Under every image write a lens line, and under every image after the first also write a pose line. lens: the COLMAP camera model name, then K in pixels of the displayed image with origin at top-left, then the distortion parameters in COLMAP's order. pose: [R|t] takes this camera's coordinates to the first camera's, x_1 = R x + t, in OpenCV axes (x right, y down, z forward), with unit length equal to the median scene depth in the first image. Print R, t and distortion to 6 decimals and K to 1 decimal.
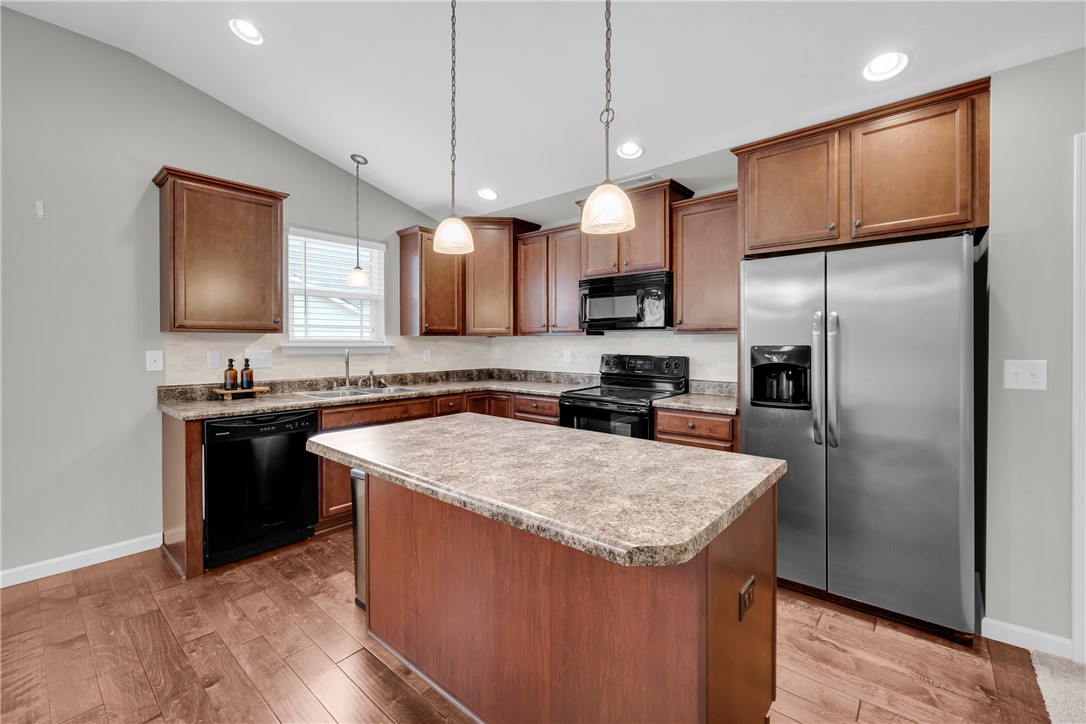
lens RADIAL K [[447.8, 0, 537.0], [0, 447.8, 349.3], [0, 0, 1]] dist [0.000274, -0.004122]
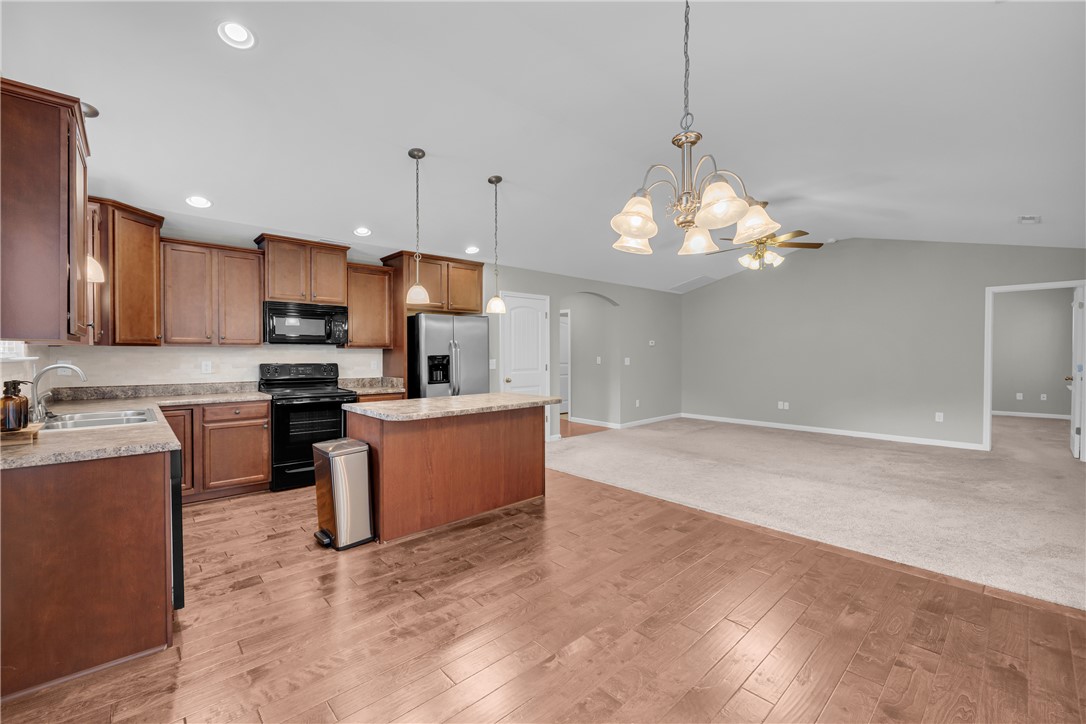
lens RADIAL K [[443.1, 0, 536.8], [0, 443.1, 359.2], [0, 0, 1]] dist [-0.003131, -0.000188]
pose [[0.133744, -0.013982, 0.990917, -1.155095], [0.013326, 0.999835, 0.012309, -0.006754], [-0.990926, 0.011559, 0.133909, 0.173426]]
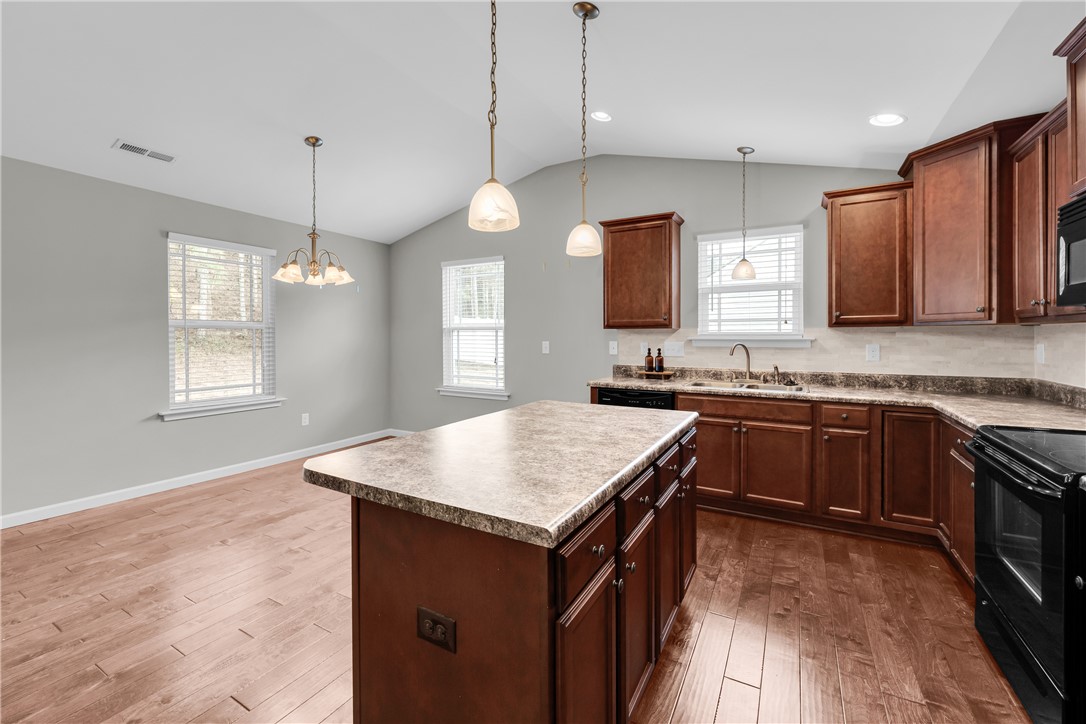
lens RADIAL K [[443.6, 0, 532.1], [0, 443.6, 339.5], [0, 0, 1]] dist [-0.013031, 0.000183]
pose [[0.169347, 0.005734, -0.985540, 0.536104], [-0.013615, 0.999901, 0.003478, -0.004064], [0.985463, 0.012829, 0.169408, 0.414689]]
